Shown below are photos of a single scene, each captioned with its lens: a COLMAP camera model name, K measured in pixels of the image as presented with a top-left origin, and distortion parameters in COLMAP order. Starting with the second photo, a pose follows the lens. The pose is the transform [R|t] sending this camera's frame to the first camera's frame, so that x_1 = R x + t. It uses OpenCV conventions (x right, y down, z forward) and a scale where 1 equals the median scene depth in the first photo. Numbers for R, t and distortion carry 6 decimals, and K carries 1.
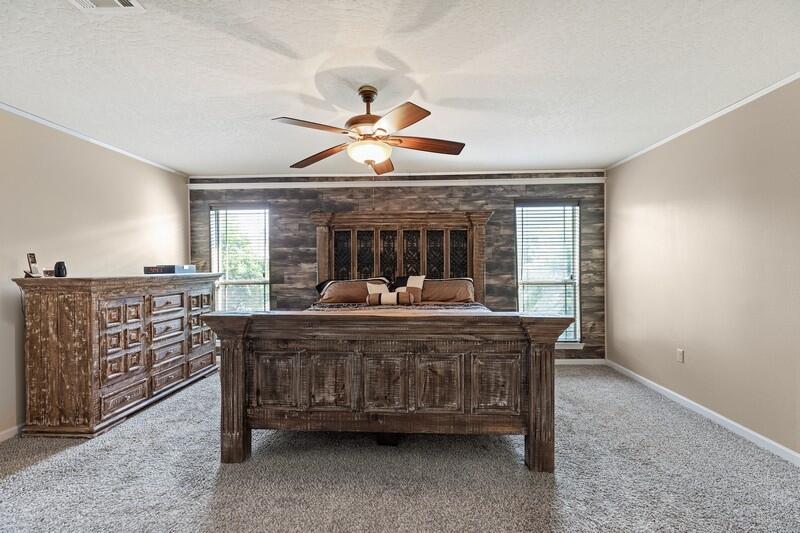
lens RADIAL K [[355.4, 0, 398.3], [0, 355.4, 270.6], [0, 0, 1]] dist [0.002799, 0.000303]
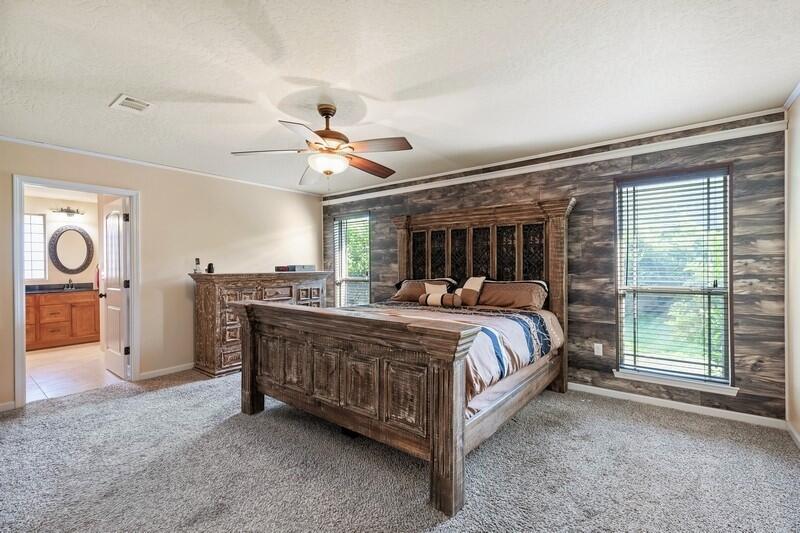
lens RADIAL K [[355.4, 0, 398.3], [0, 355.4, 270.6], [0, 0, 1]] dist [0.002799, 0.000303]
pose [[0.815123, 0.009726, -0.579206, 0.400101], [-0.008095, 0.999953, 0.005399, -0.005063], [0.579231, 0.000288, 0.815163, 0.124488]]
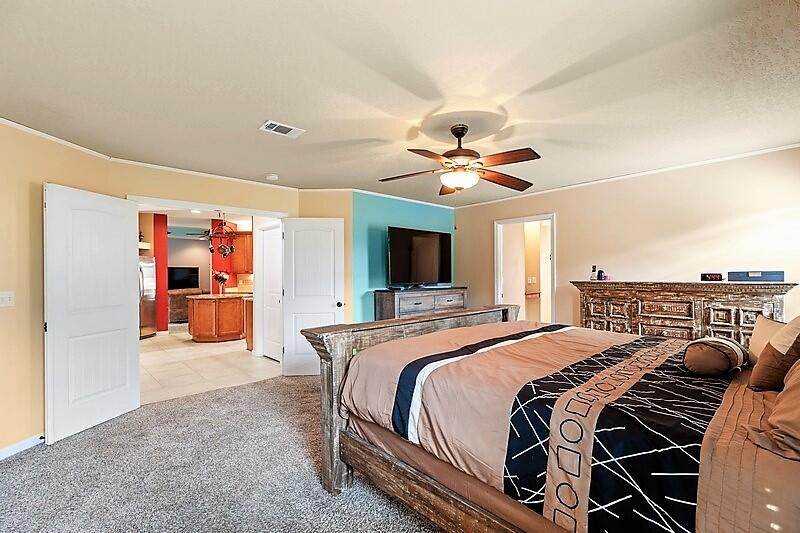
lens RADIAL K [[355.4, 0, 398.3], [0, 355.4, 270.6], [0, 0, 1]] dist [0.002799, 0.000303]
pose [[-0.694655, 0.006242, -0.719316, 0.489430], [0.002112, 0.999976, 0.006638, -0.022569], [0.719340, 0.003092, -0.694652, 0.905650]]
